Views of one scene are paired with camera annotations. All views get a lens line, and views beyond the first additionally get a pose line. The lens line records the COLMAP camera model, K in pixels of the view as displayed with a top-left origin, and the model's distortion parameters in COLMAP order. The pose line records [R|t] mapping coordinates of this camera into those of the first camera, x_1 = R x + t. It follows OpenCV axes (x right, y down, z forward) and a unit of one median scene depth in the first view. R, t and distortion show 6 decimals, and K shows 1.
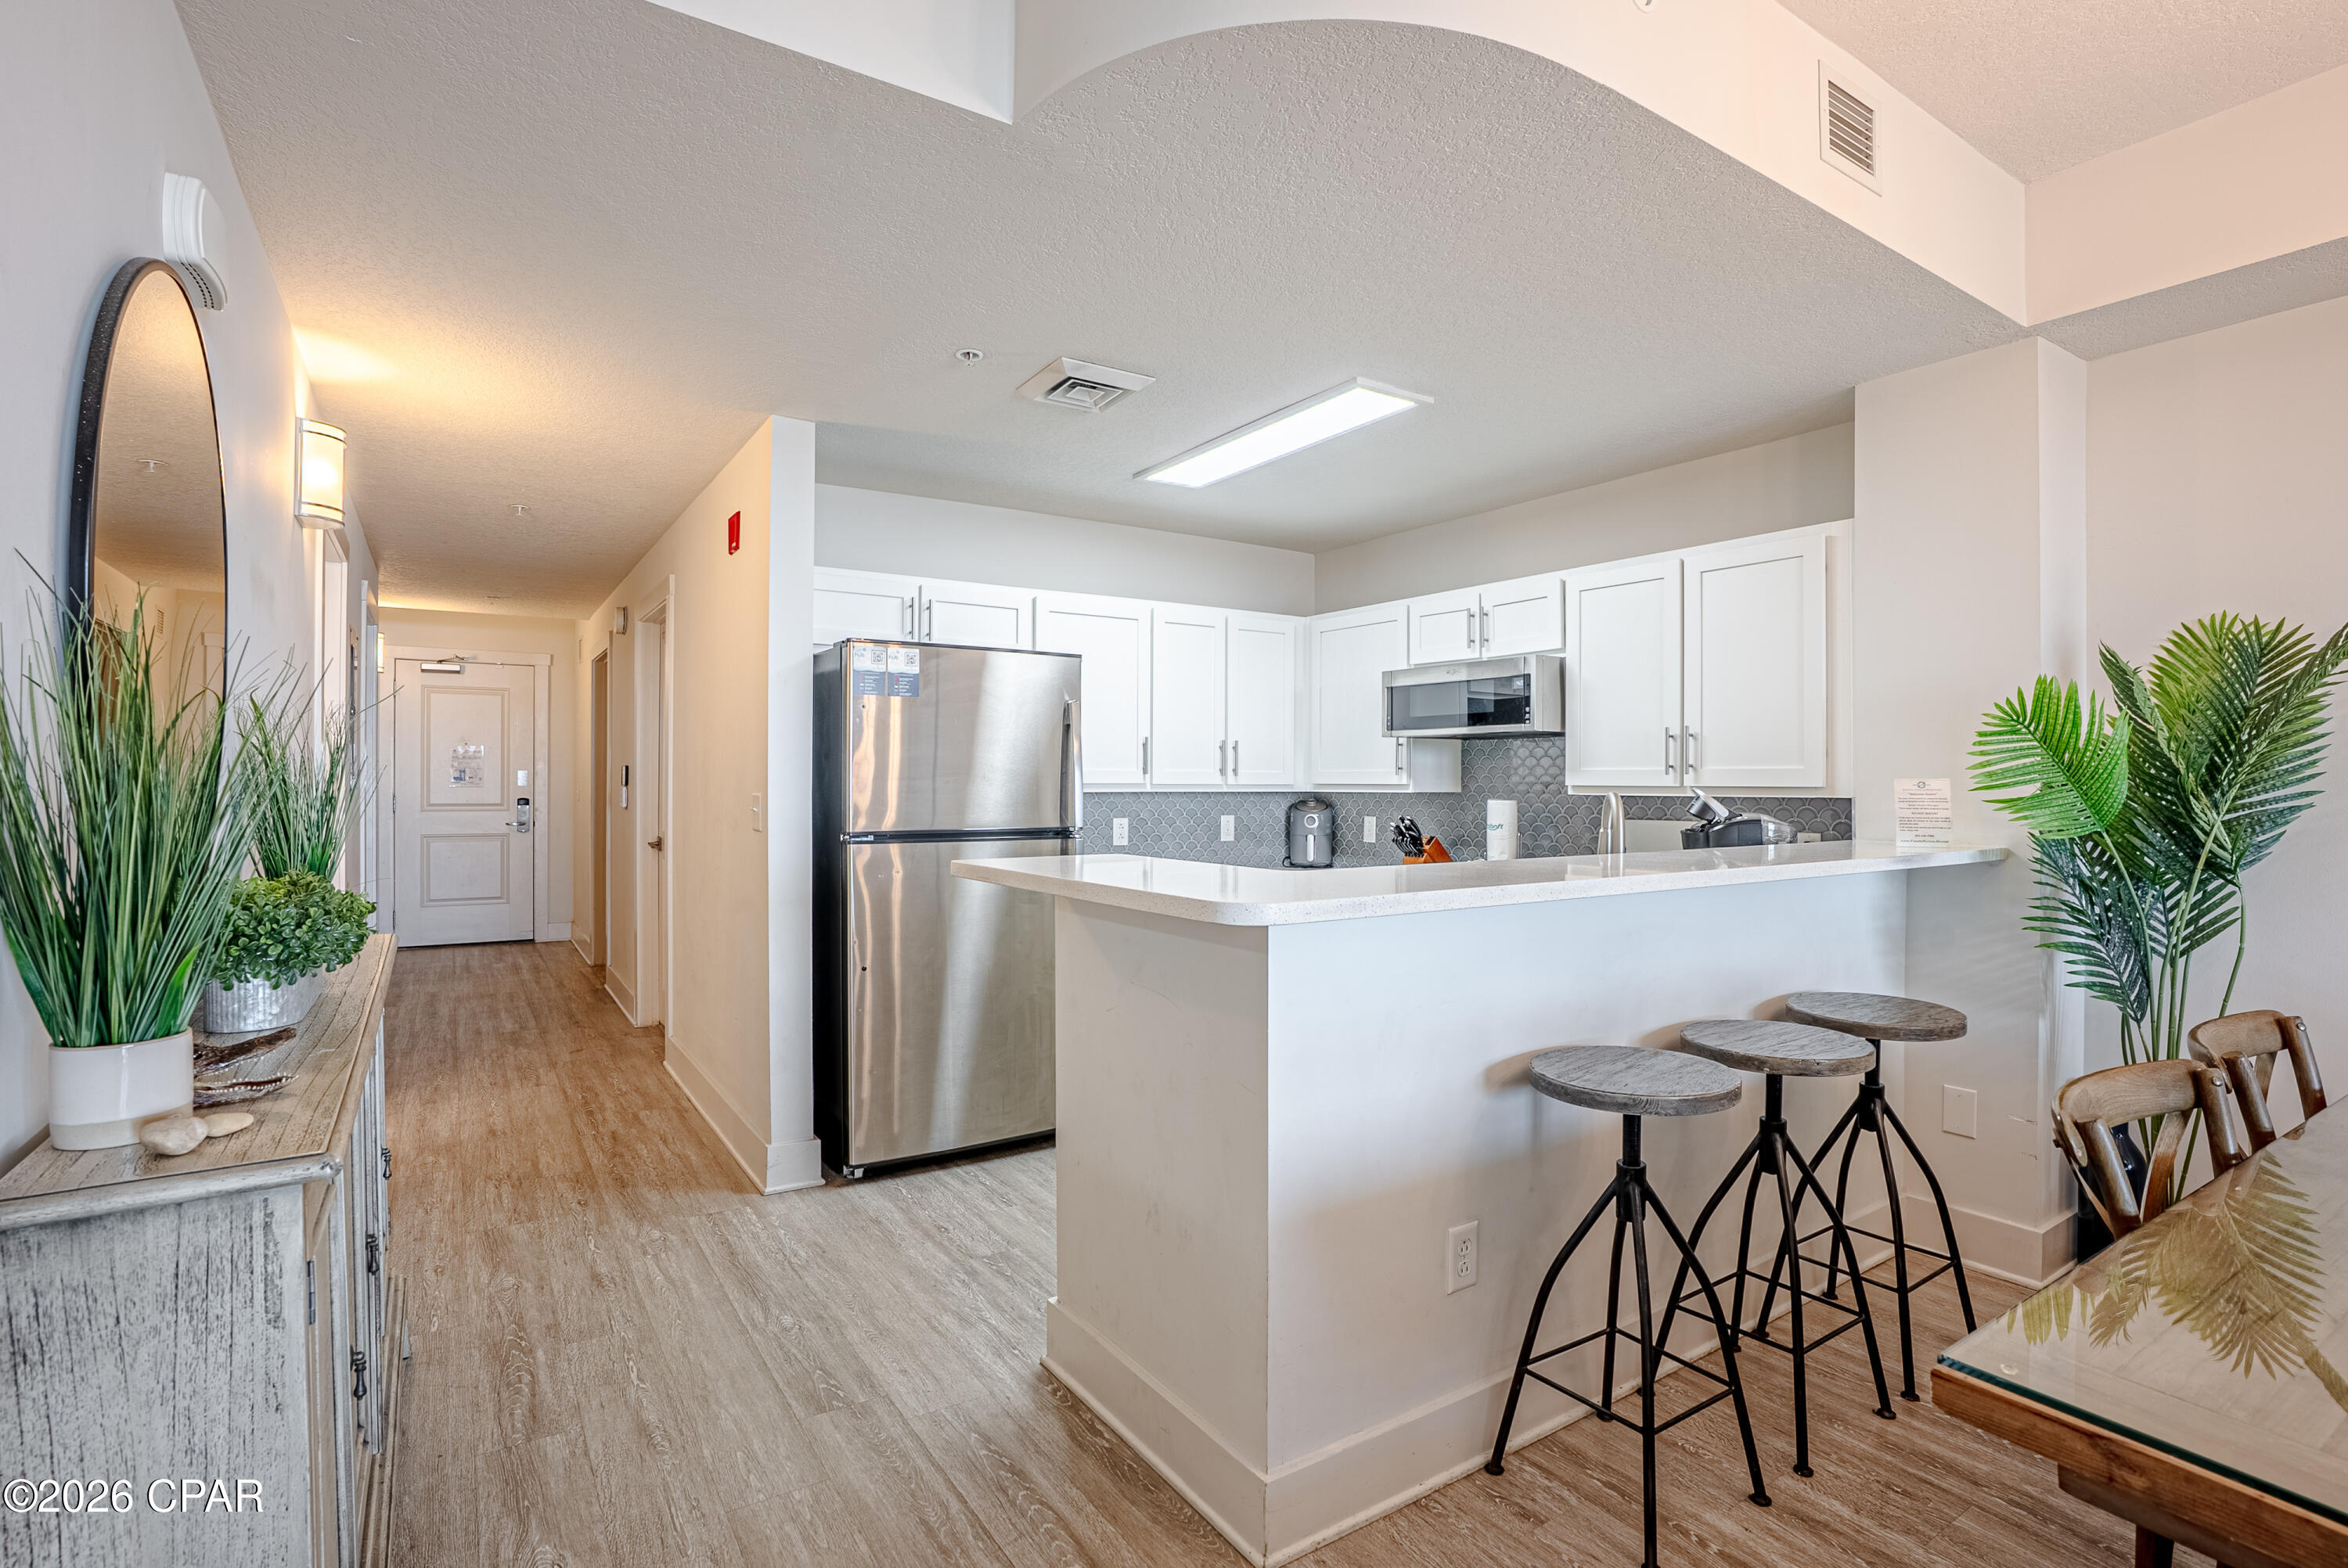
lens RADIAL K [[1137.5, 0, 1184.8], [0, 1137.5, 781.4], [0, 0, 1]] dist [-0.061692, 0.025576]
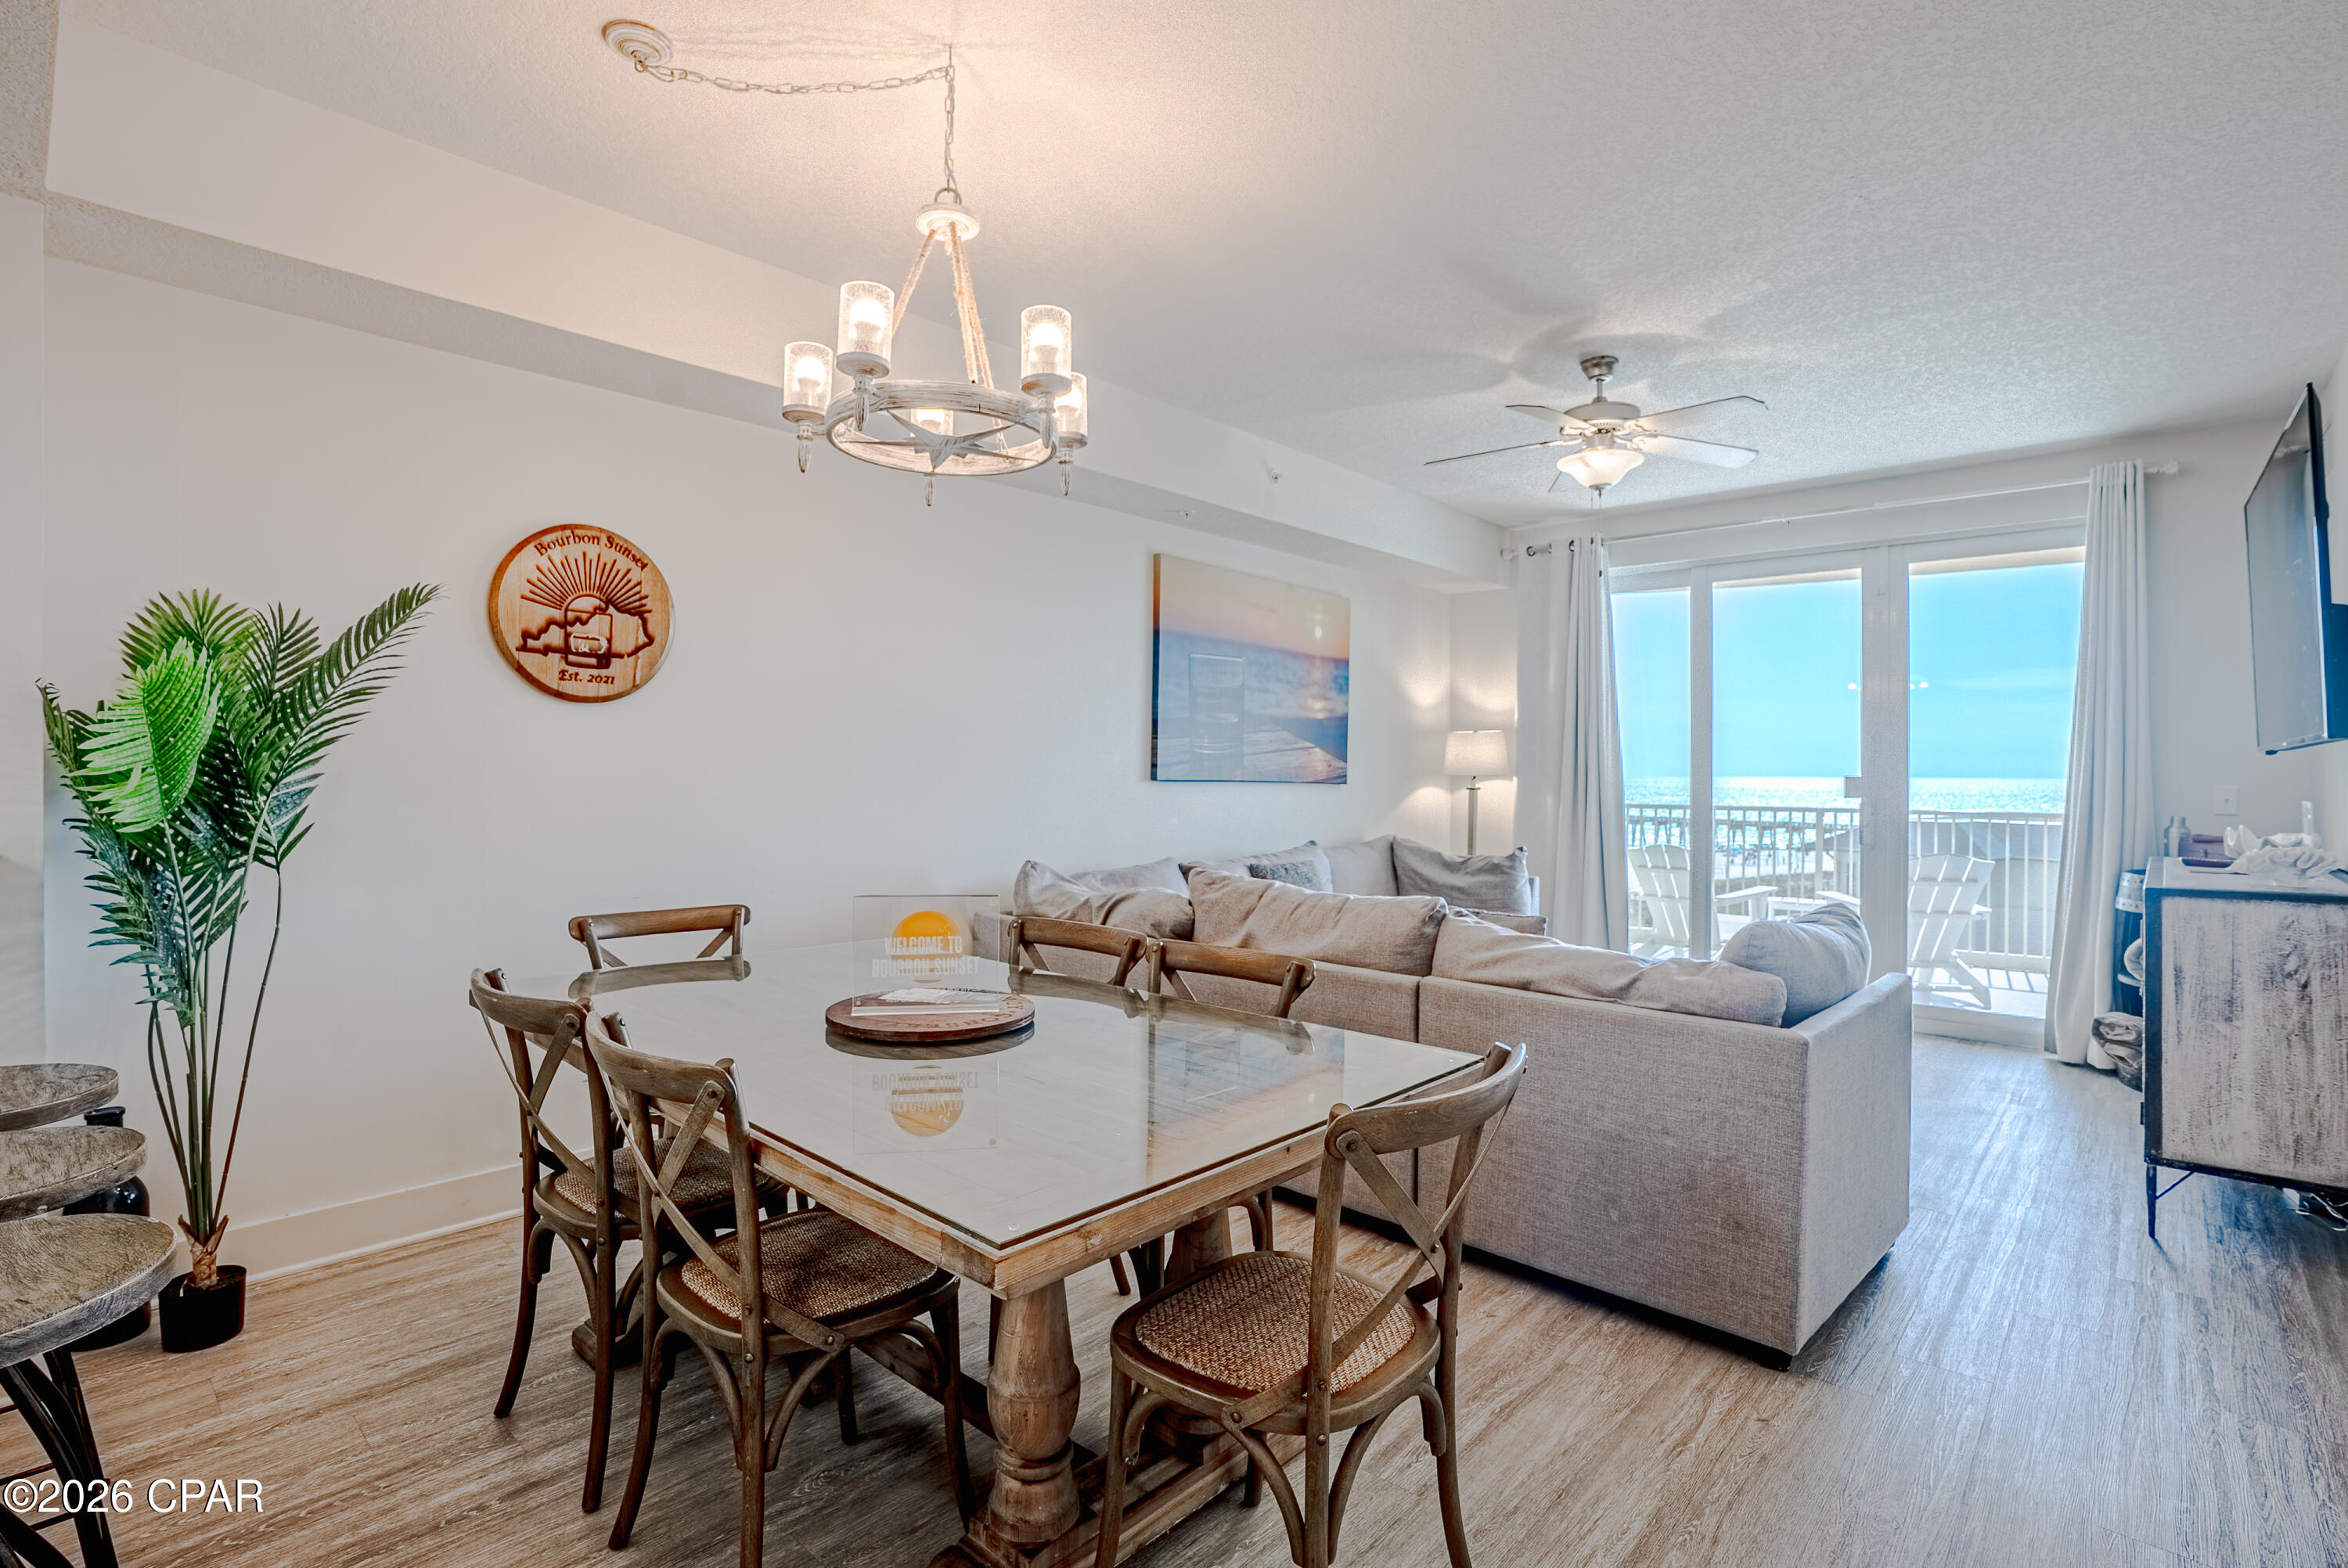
lens RADIAL K [[1121.0, 0, 1186.7], [0, 1121.0, 778.9], [0, 0, 1]] dist [-0.068318, 0.026635]
pose [[-0.249359, -0.012335, 0.968333, -0.206665], [-0.003660, 0.999924, 0.011795, -0.001819], [-0.968404, -0.000603, -0.249385, 0.426467]]
